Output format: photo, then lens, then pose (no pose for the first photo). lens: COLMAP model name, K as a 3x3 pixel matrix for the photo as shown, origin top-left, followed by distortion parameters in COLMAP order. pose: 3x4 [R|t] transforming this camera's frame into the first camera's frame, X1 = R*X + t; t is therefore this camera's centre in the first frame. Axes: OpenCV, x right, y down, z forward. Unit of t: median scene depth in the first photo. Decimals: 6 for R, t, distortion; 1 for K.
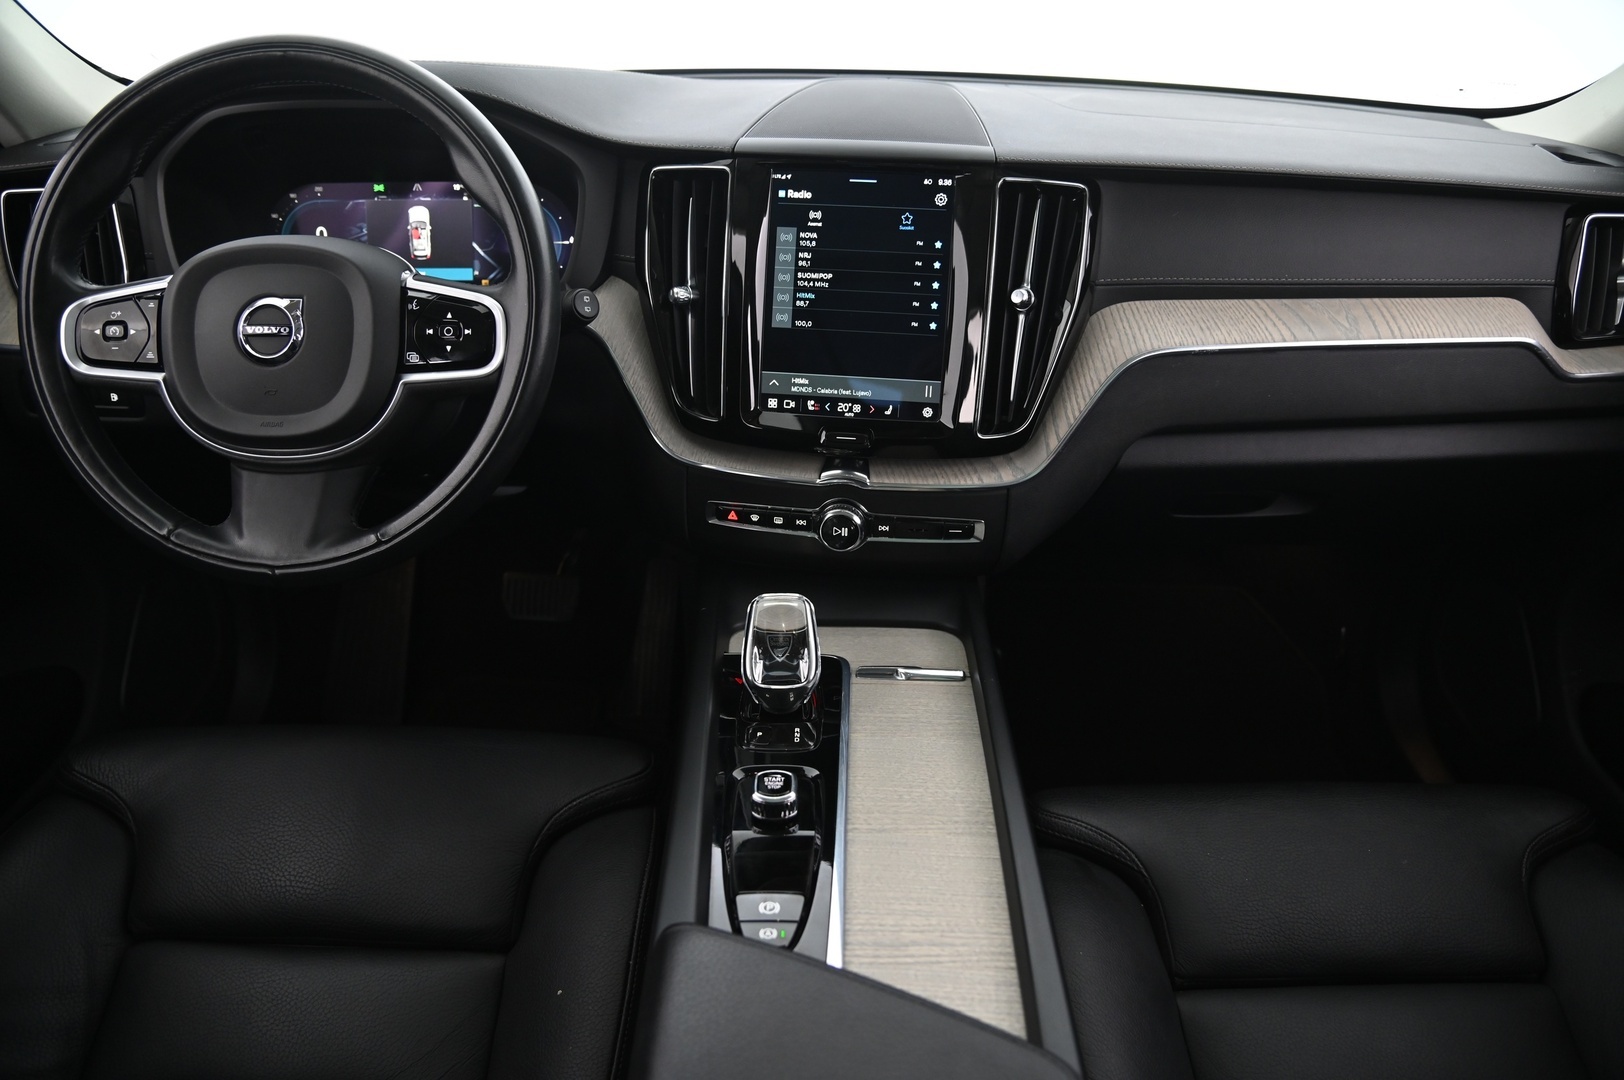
lens RADIAL K [[1094.7, 0, 812.0], [0, 1094.7, 540.0], [0, 0, 1]] dist [-0.124515, 0.064613]
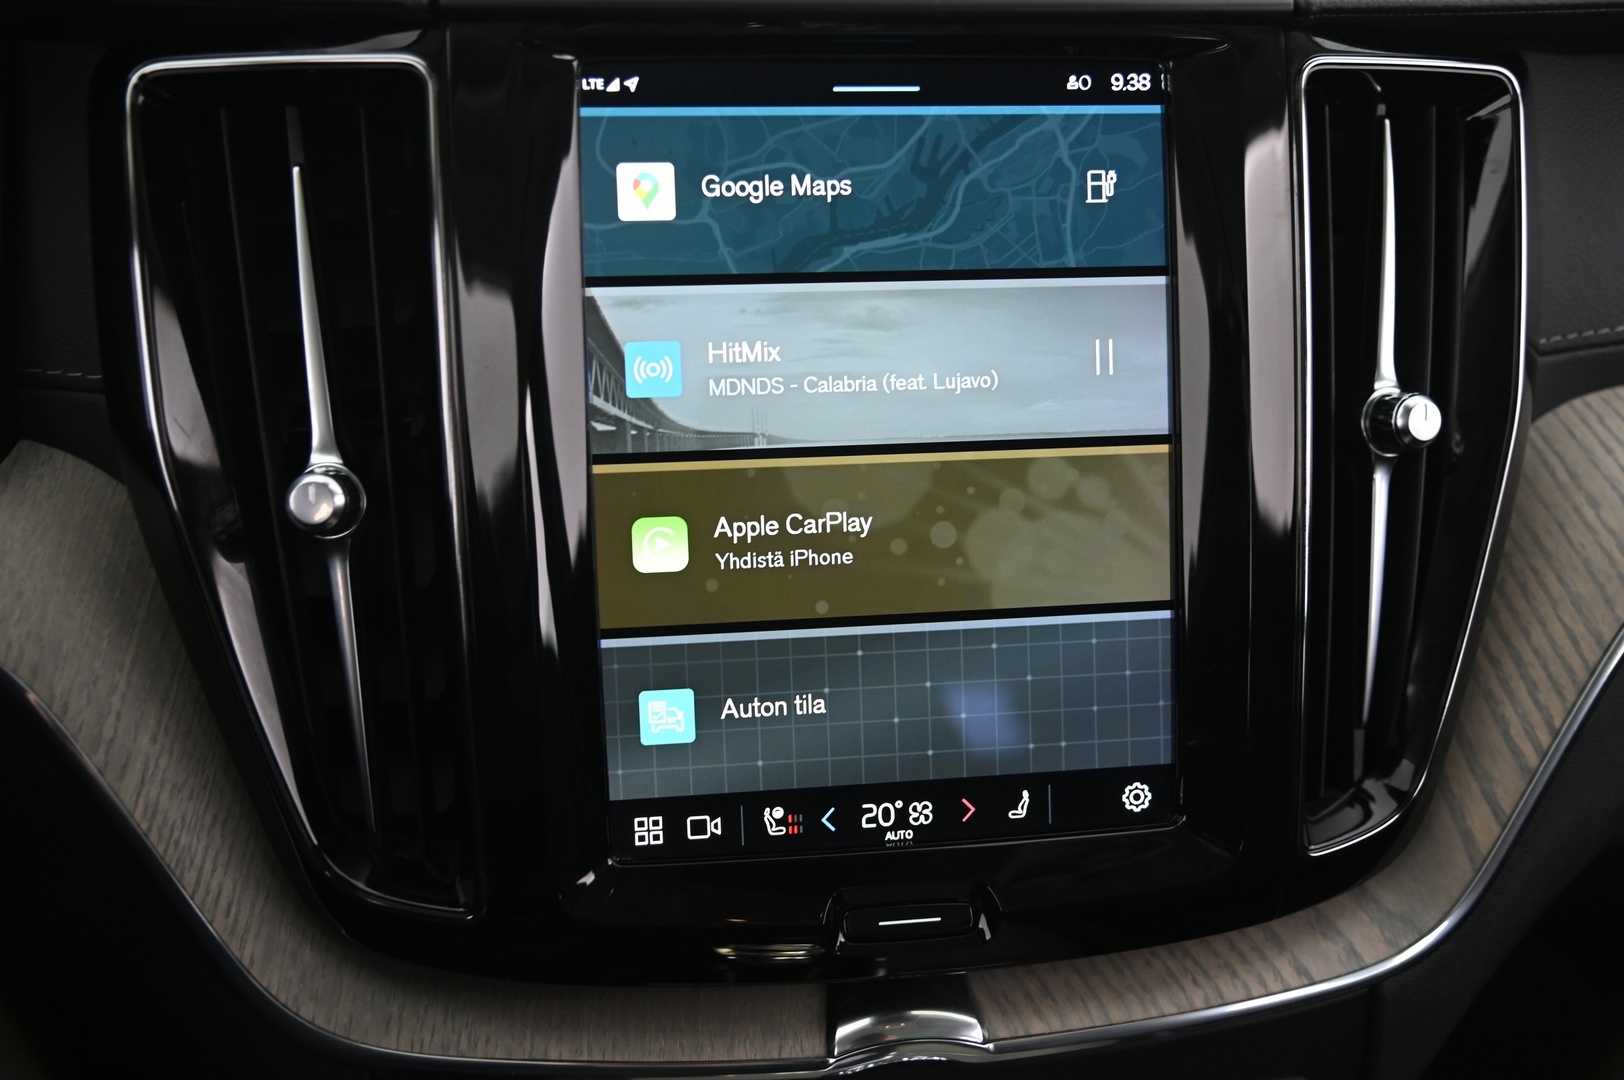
lens RADIAL K [[1627.4, 0, 812.0], [0, 1627.4, 540.0], [0, 0, 1]] dist [-0.005945, 0.021301]
pose [[0.960880, -0.108827, 0.254688, -0.100456], [0.122512, 0.991722, -0.038450, -0.185467], [-0.248396, 0.068148, 0.966258, 0.554141]]
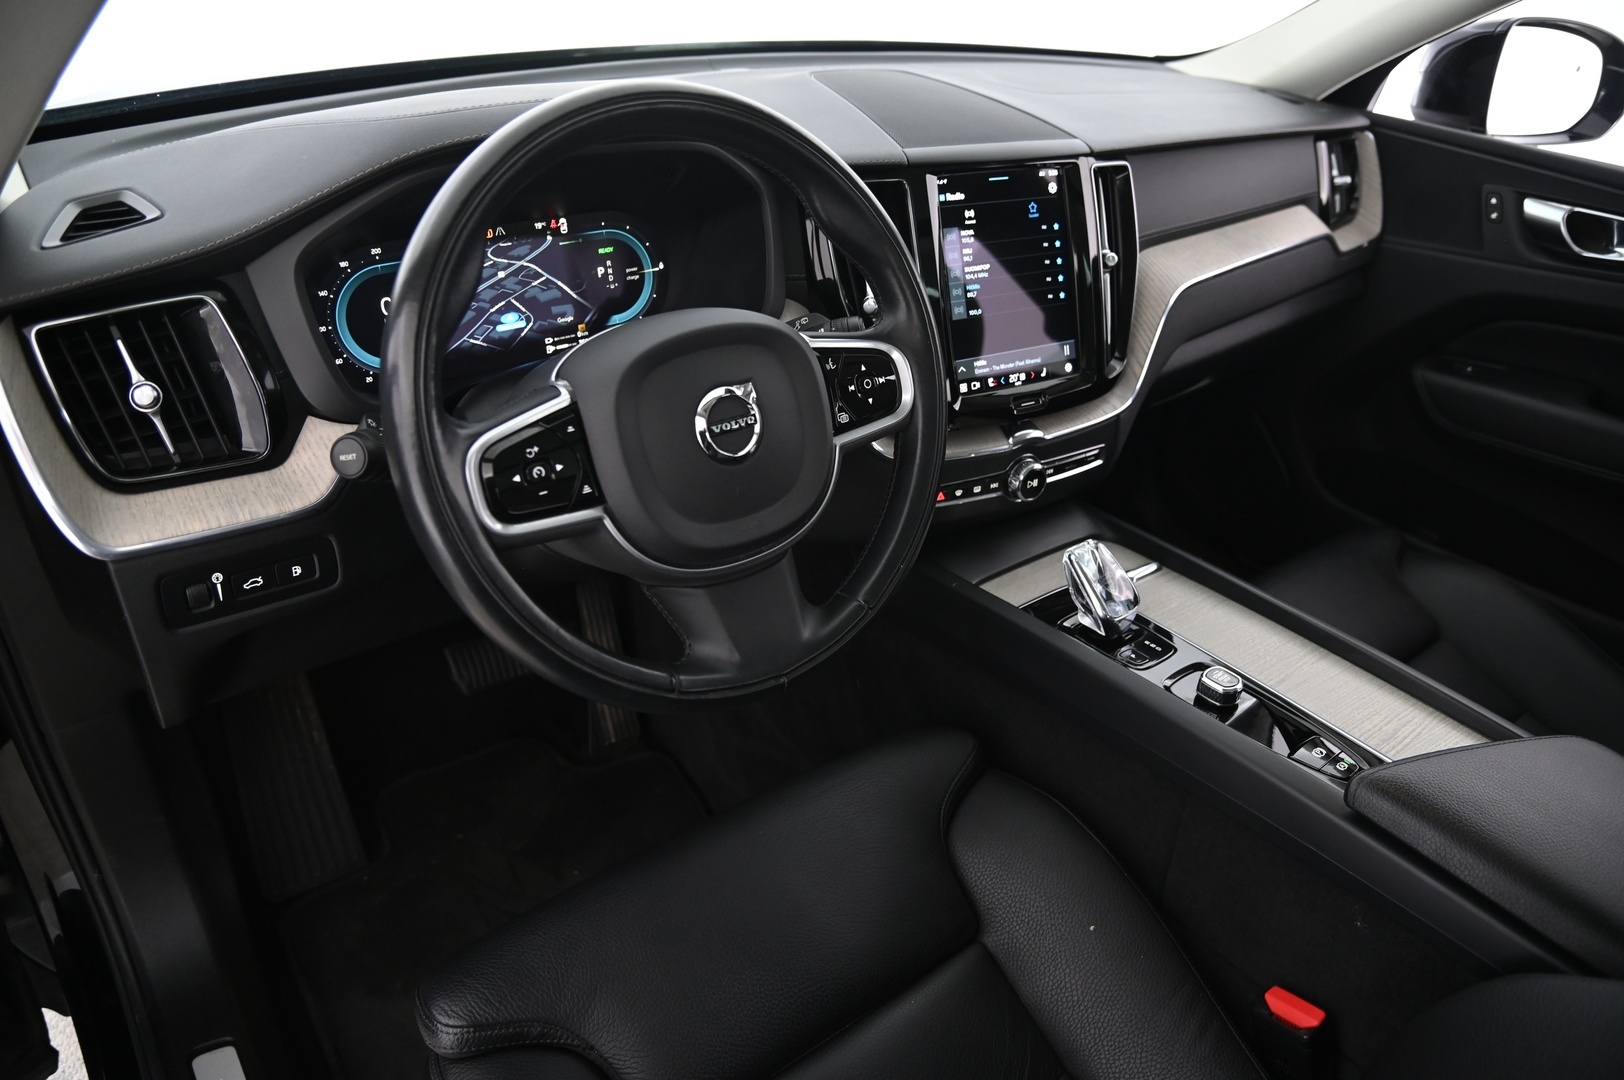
lens RADIAL K [[1094.7, 0, 812.0], [0, 1094.7, 540.0], [0, 0, 1]] dist [-0.124515, 0.064613]
pose [[0.791451, -0.294036, 0.535862, -0.807263], [0.250425, 0.955721, 0.154549, -0.190019], [-0.557577, 0.011875, 0.830040, 0.173463]]
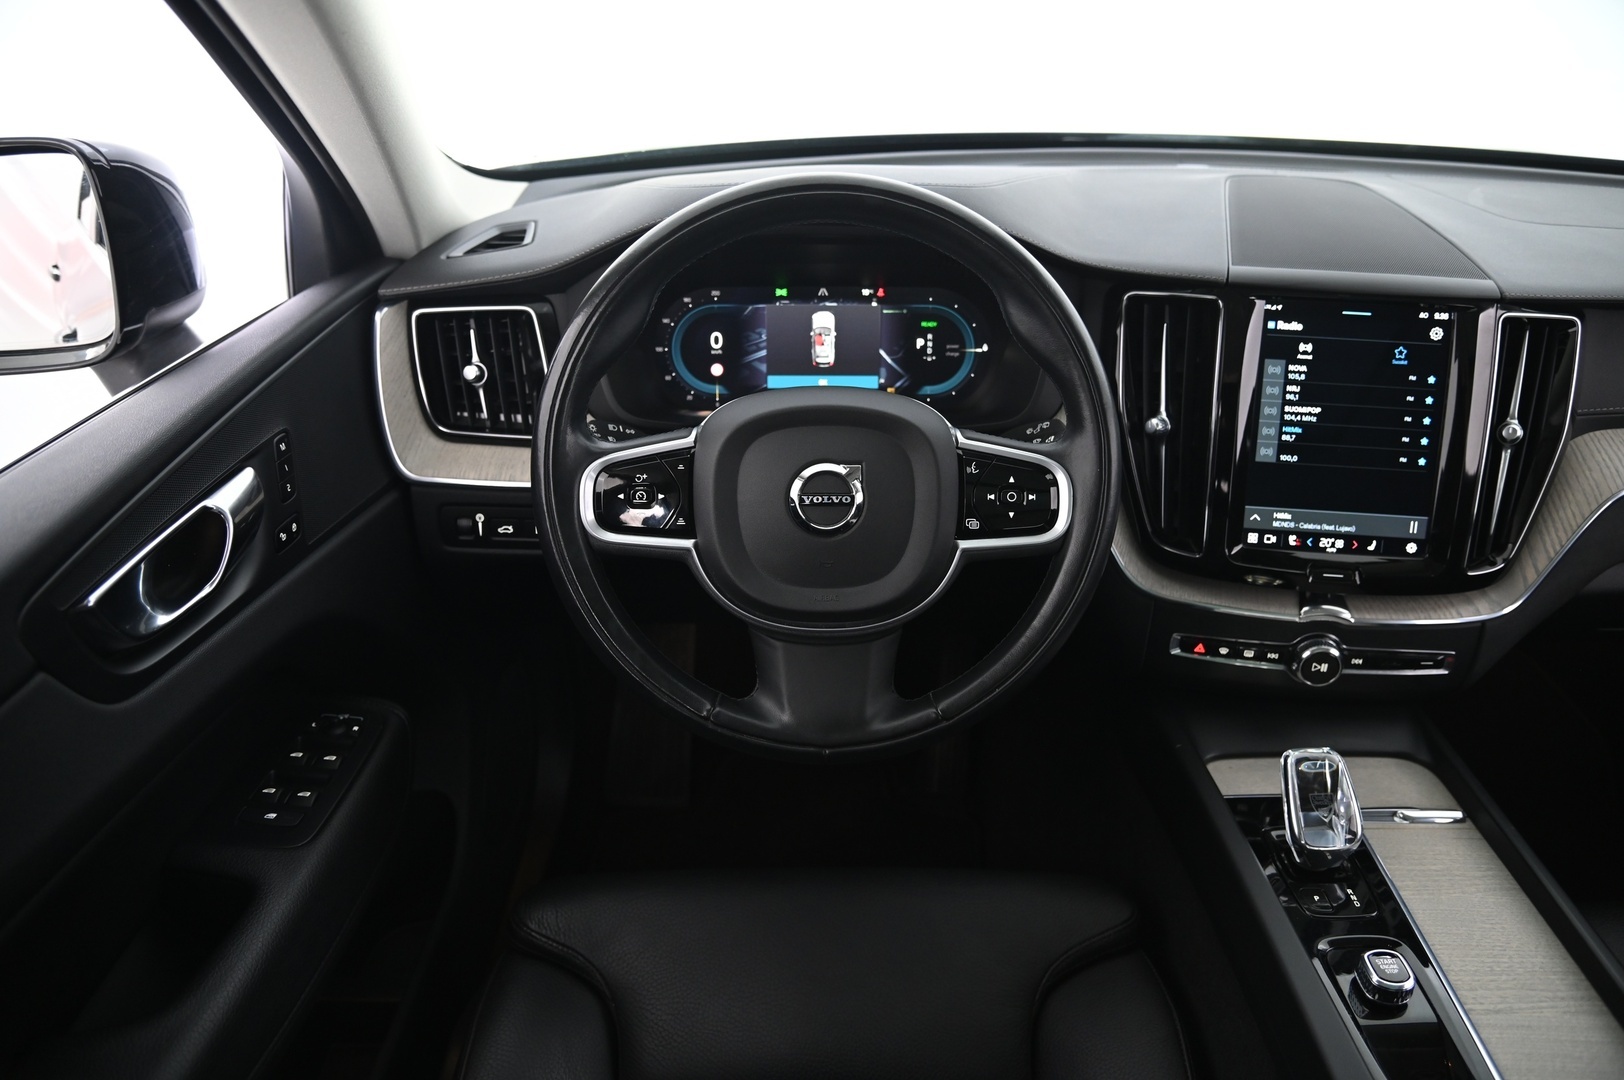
lens RADIAL K [[1094.7, 0, 812.0], [0, 1094.7, 540.0], [0, 0, 1]] dist [-0.124515, 0.064613]
pose [[0.999804, -0.011534, -0.016107, -0.422759], [0.011897, 0.999673, 0.022621, -0.152293], [0.015841, -0.022808, 0.999614, 0.030770]]
